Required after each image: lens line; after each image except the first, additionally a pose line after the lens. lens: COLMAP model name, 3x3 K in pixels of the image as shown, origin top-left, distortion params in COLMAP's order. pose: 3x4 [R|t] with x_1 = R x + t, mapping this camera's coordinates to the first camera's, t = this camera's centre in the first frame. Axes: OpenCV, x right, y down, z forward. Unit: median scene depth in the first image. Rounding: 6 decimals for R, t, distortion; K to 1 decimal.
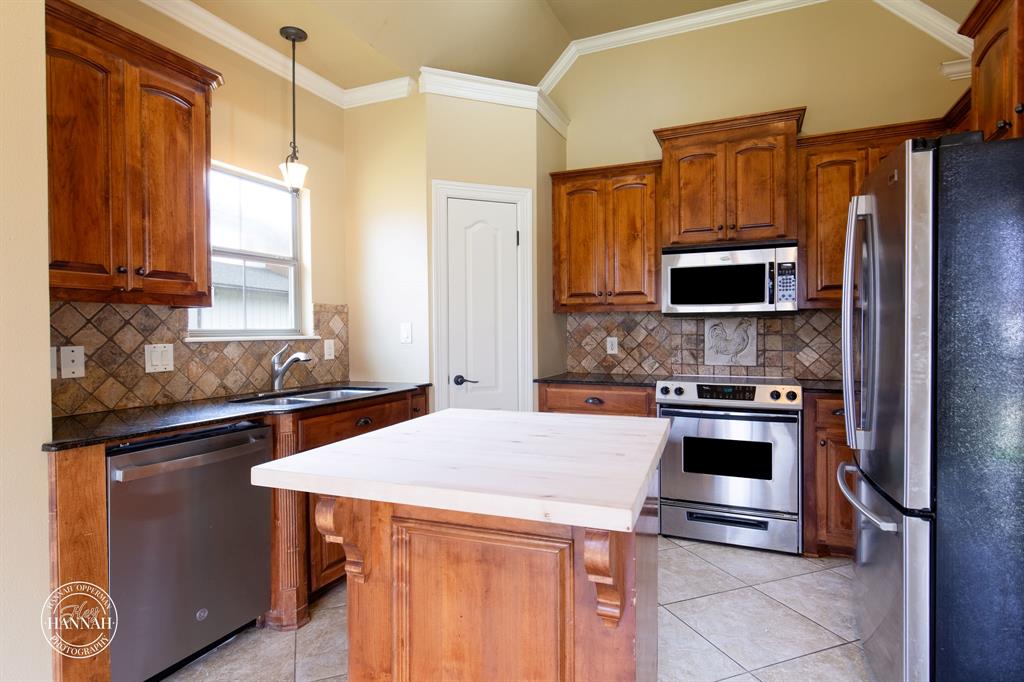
lens RADIAL K [[544.4, 0, 508.6], [0, 544.4, 336.7], [0, 0, 1]] dist [0.001930, 0.000041]
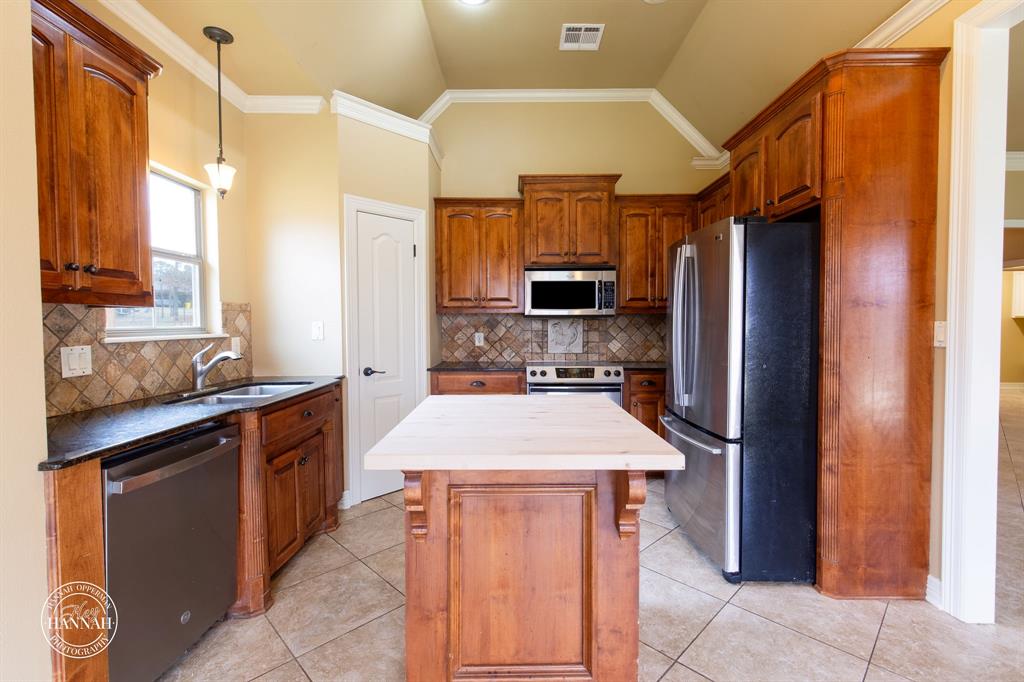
lens RADIAL K [[456.5, 0, 506.7], [0, 456.5, 337.0], [0, 0, 1]] dist [0.004405, -0.000855]
pose [[0.915390, -0.009014, 0.402466, -0.239967], [0.001663, 0.999825, 0.018611, -0.012440], [-0.402564, -0.016367, 0.915246, 0.002111]]
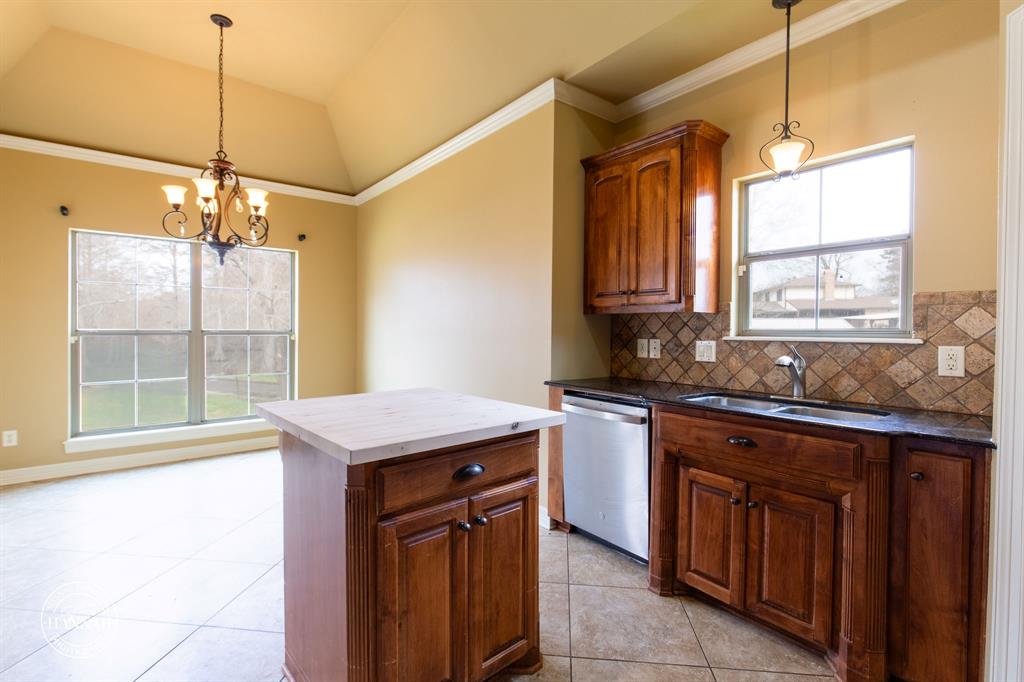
lens RADIAL K [[456.5, 0, 506.7], [0, 456.5, 337.0], [0, 0, 1]] dist [0.004405, -0.000855]
pose [[-0.448525, 0.022469, -0.893488, 0.462191], [-0.009832, 0.999499, 0.030071, -0.019222], [0.893716, 0.022273, -0.448079, 0.887401]]
